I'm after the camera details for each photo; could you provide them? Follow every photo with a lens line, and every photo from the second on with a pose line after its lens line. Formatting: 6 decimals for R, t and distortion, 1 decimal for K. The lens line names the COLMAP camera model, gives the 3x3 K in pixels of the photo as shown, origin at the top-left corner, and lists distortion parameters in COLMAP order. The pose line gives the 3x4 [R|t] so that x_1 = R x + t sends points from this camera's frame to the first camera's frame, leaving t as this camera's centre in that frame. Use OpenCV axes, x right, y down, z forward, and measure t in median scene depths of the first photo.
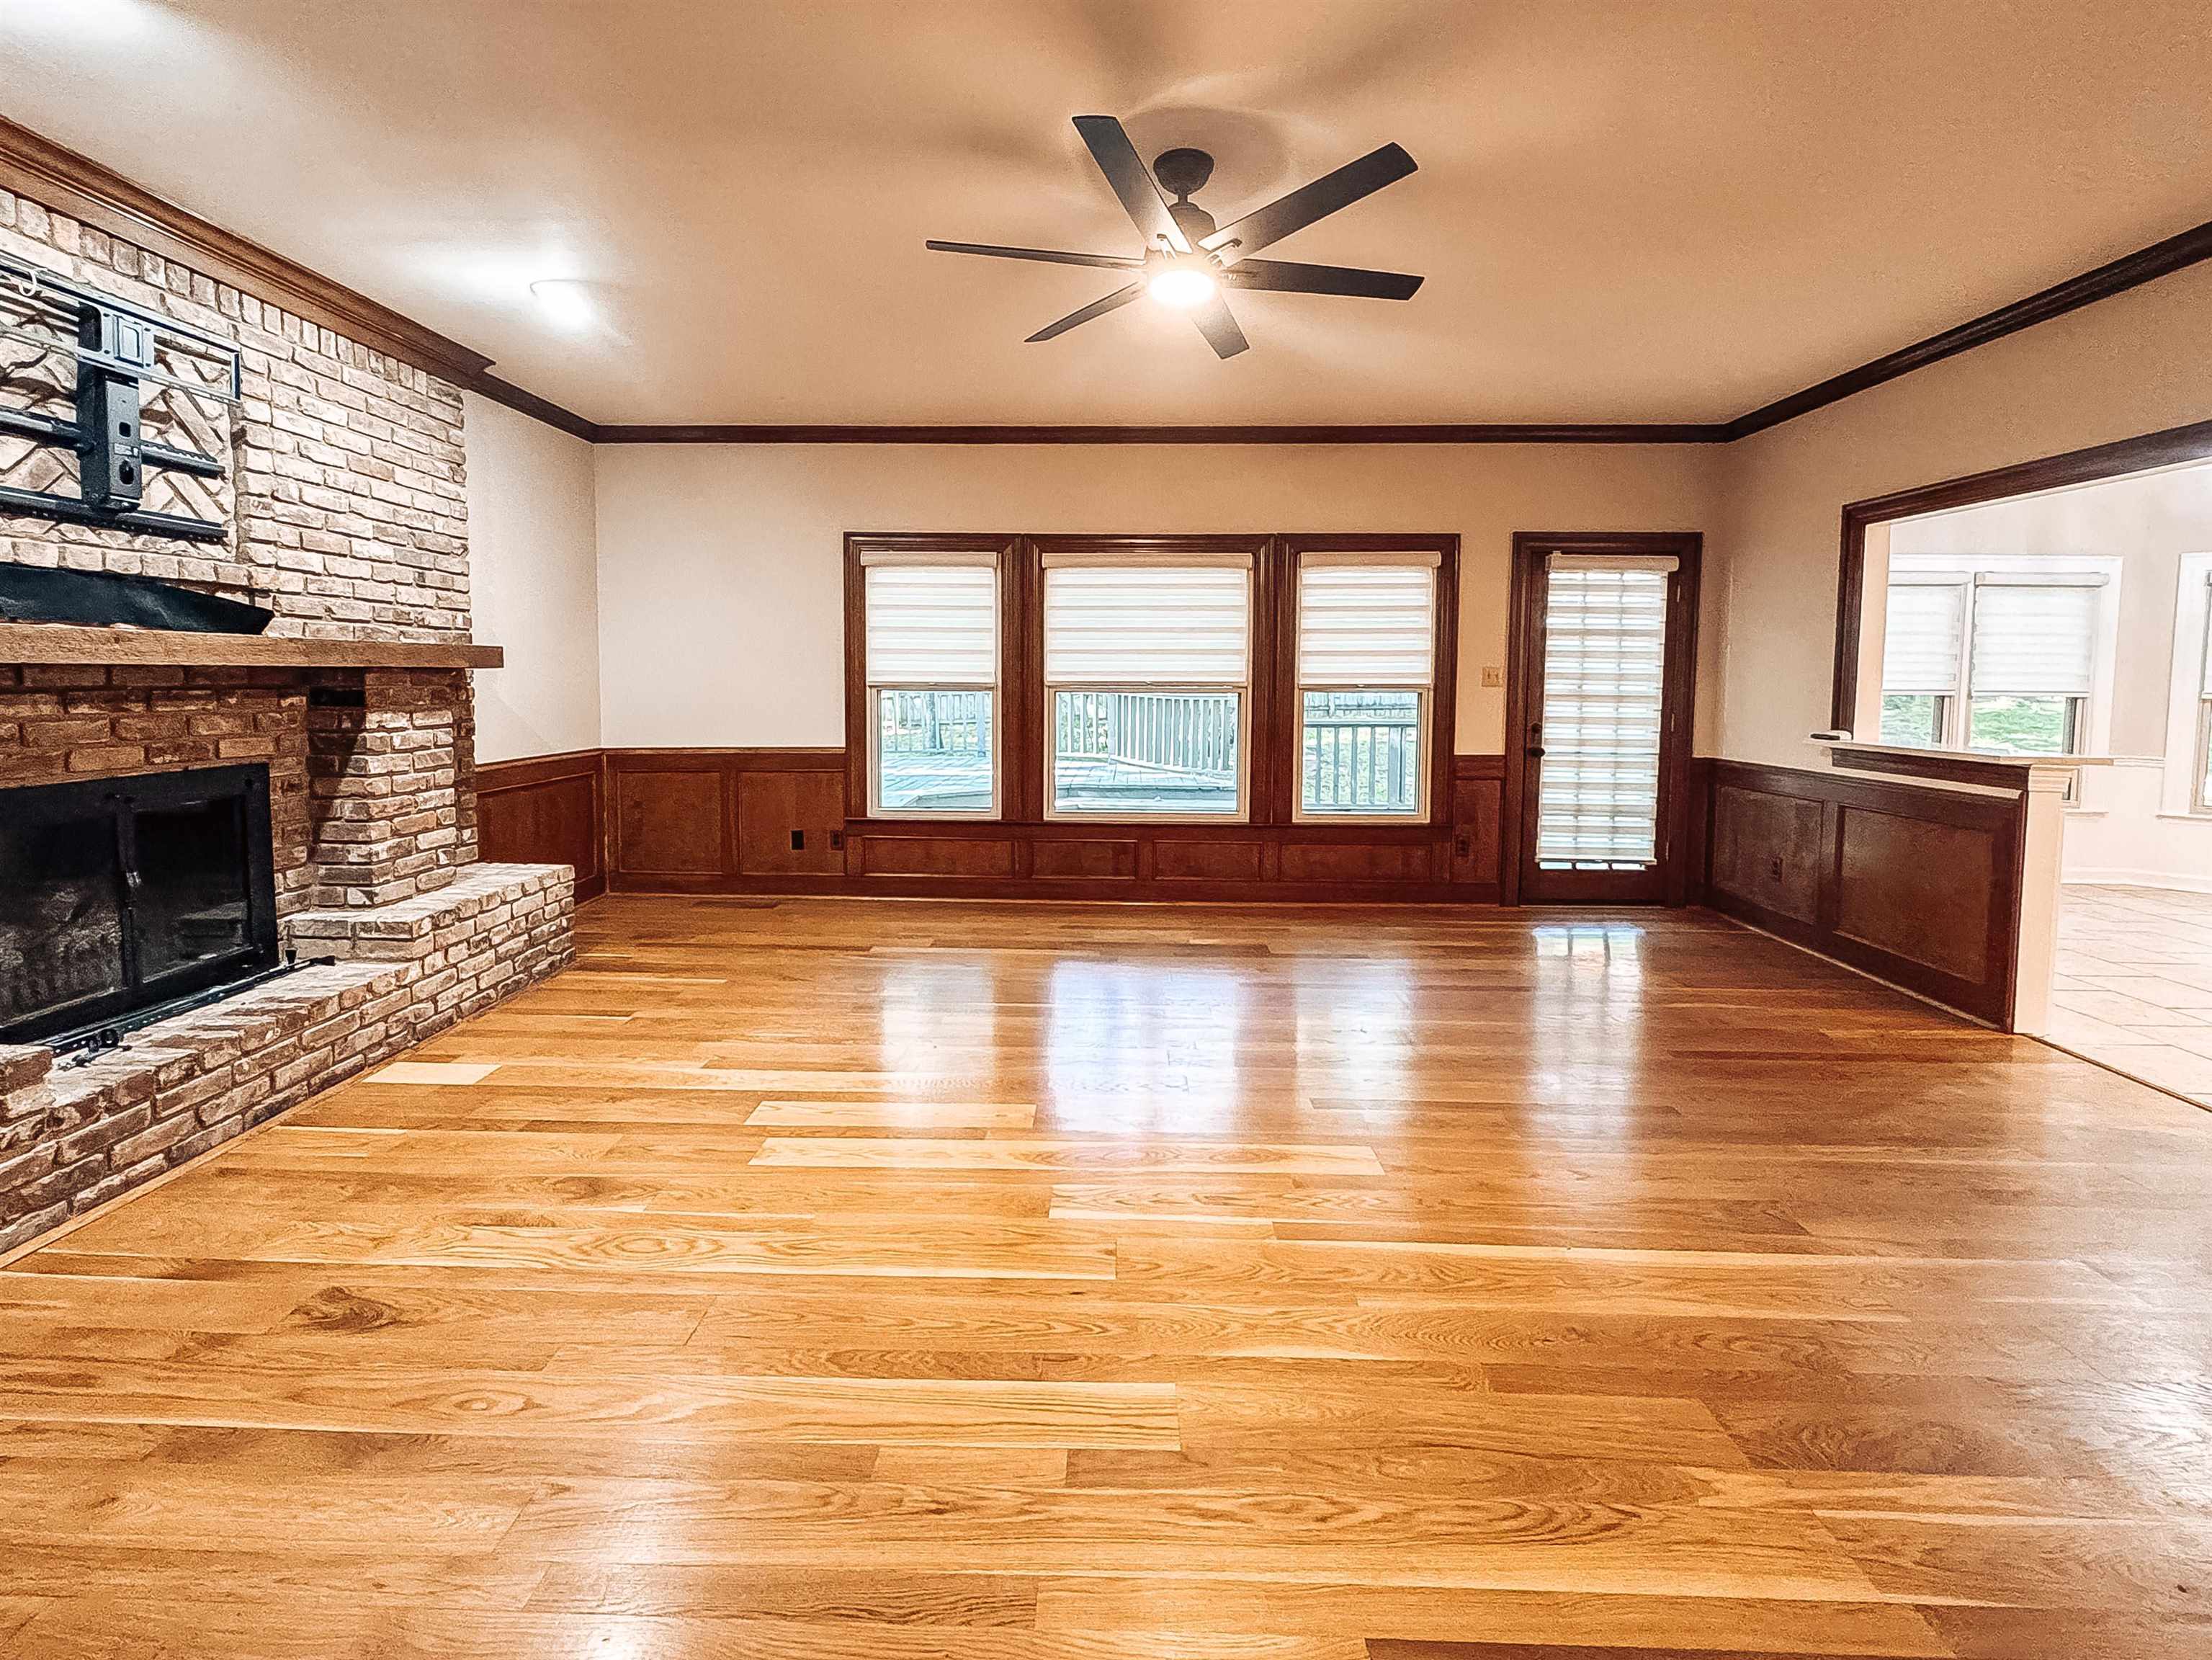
lens RADIAL K [[934.8, 0, 1096.2], [0, 934.8, 727.2], [0, 0, 1]] dist [-0.000177, -0.000810]
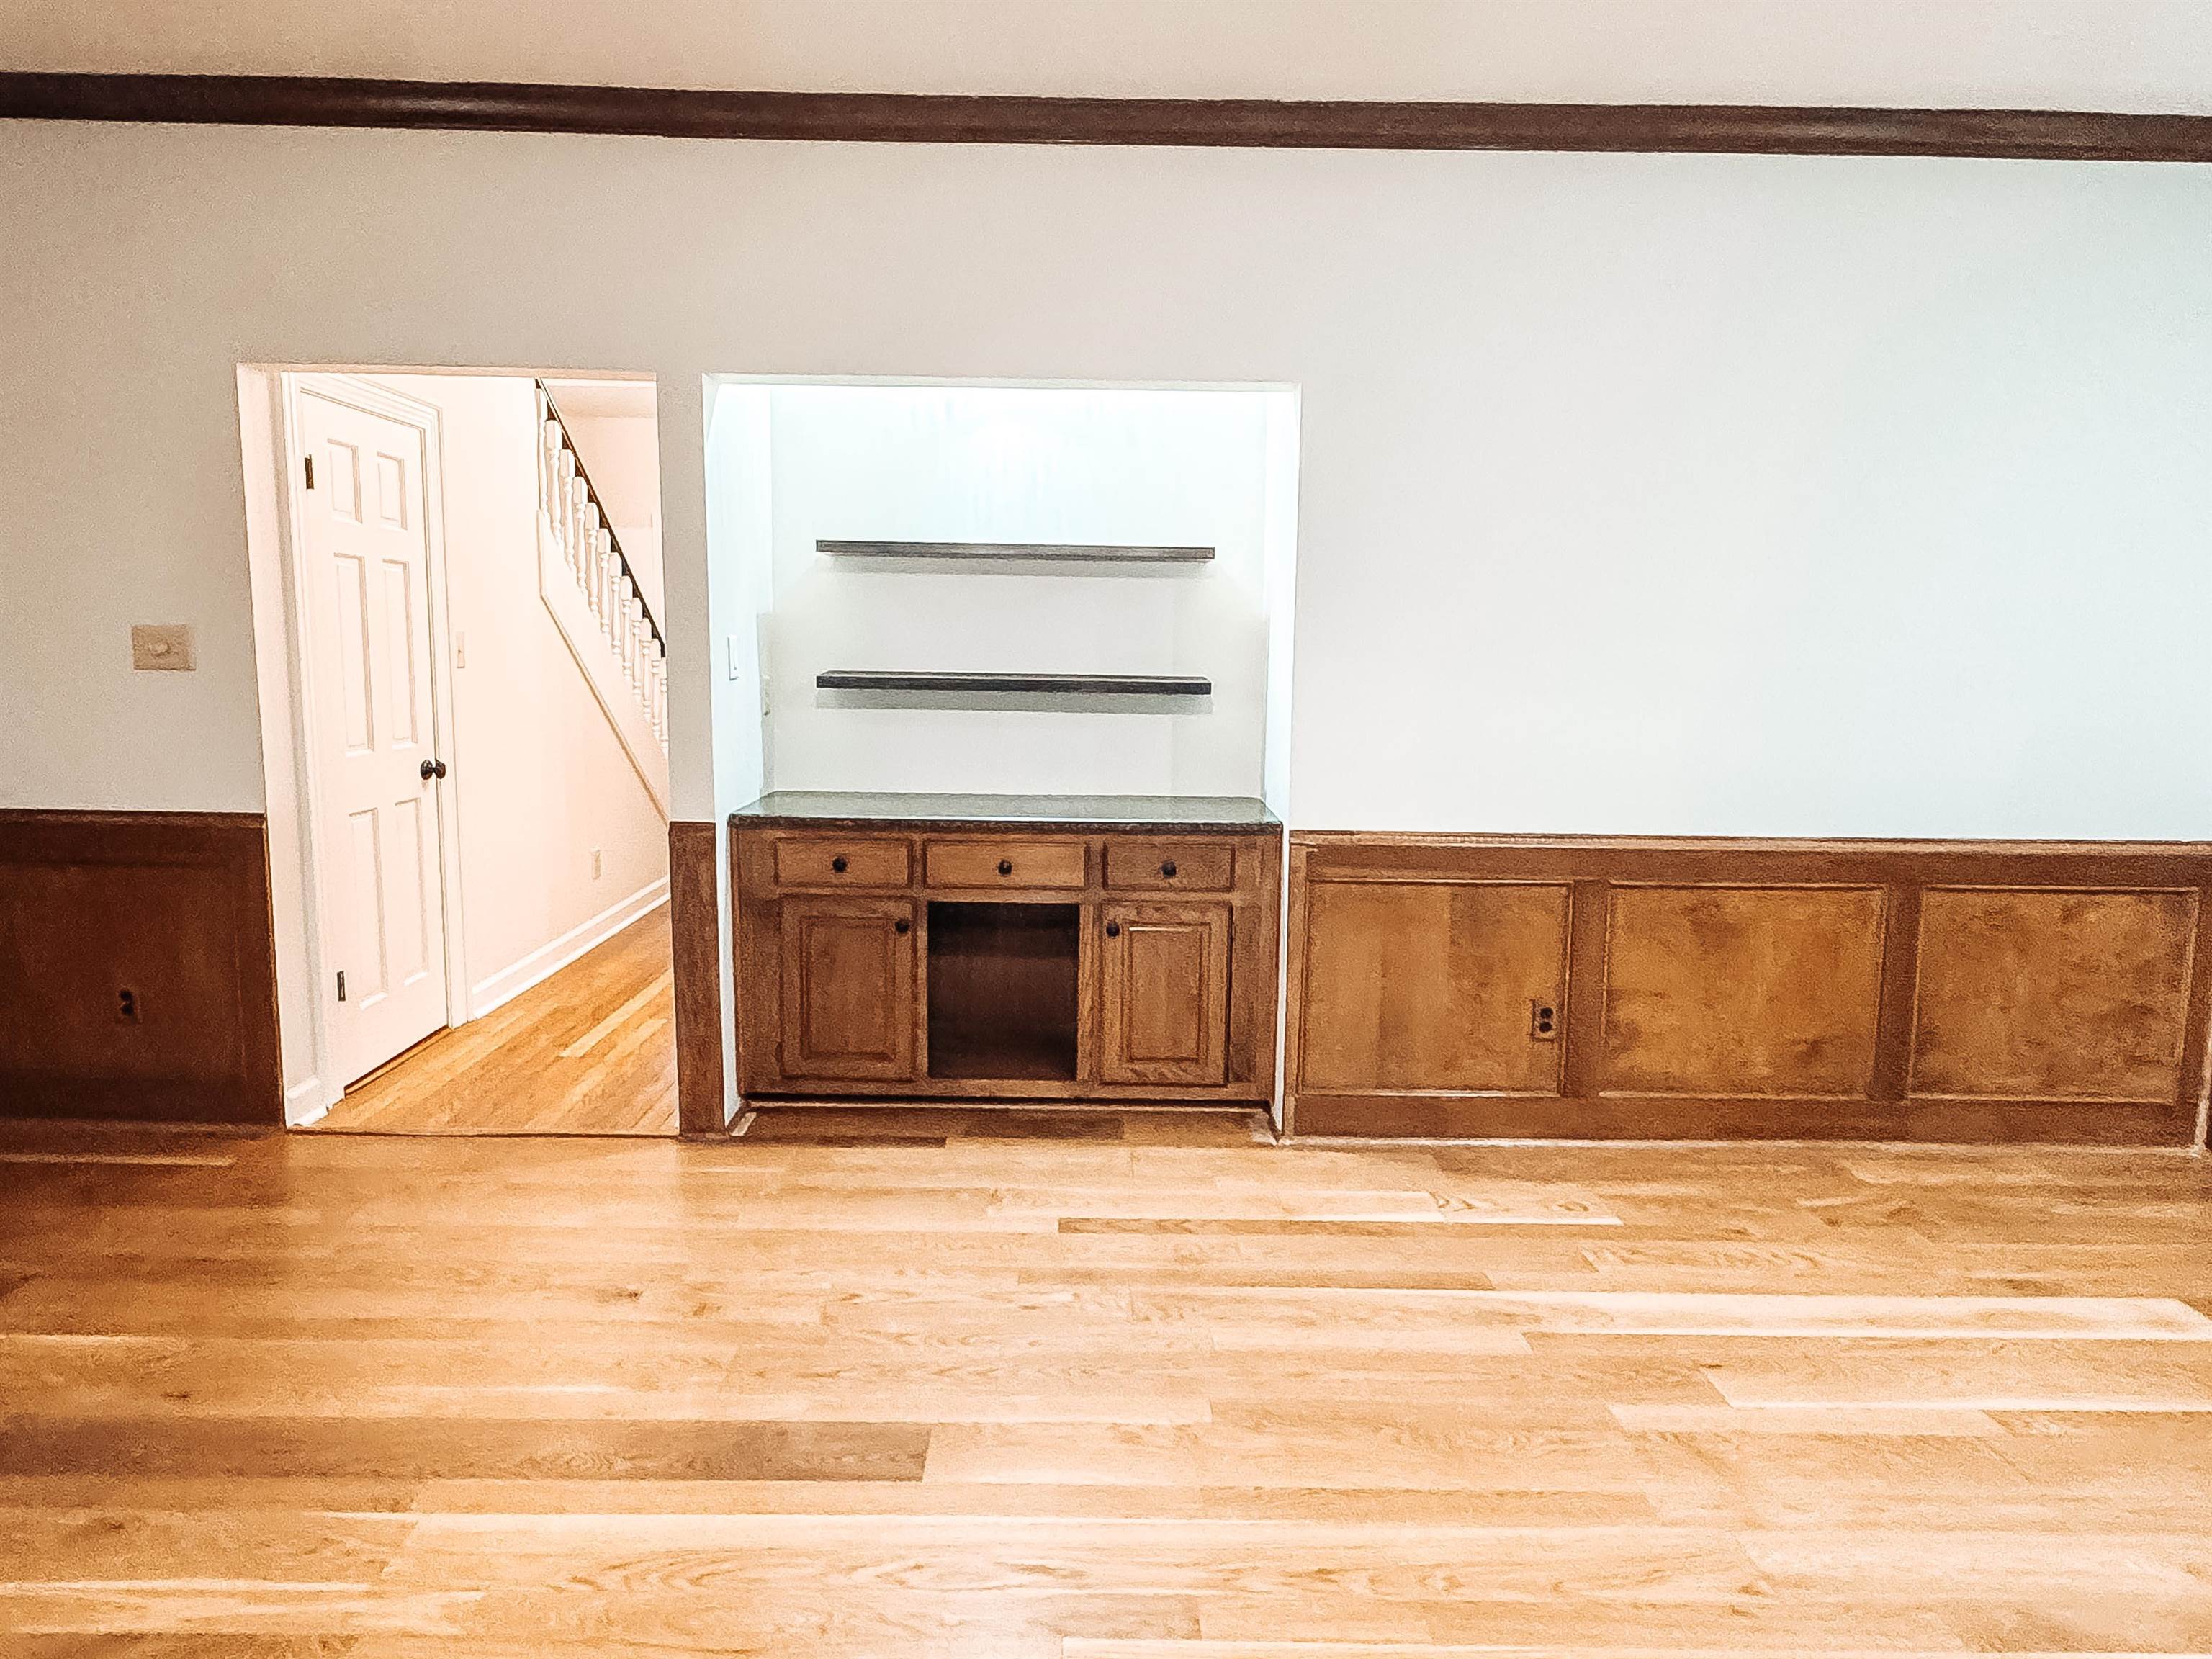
lens RADIAL K [[1180.6, 0, 1055.3], [0, 1180.6, 785.3], [0, 0, 1]] dist [-0.005748, 0.002729]
pose [[-0.998551, -0.020295, -0.049849, 0.084309], [-0.028385, 0.985483, 0.167384, -0.054687], [0.045729, 0.168556, -0.984631, 0.930196]]
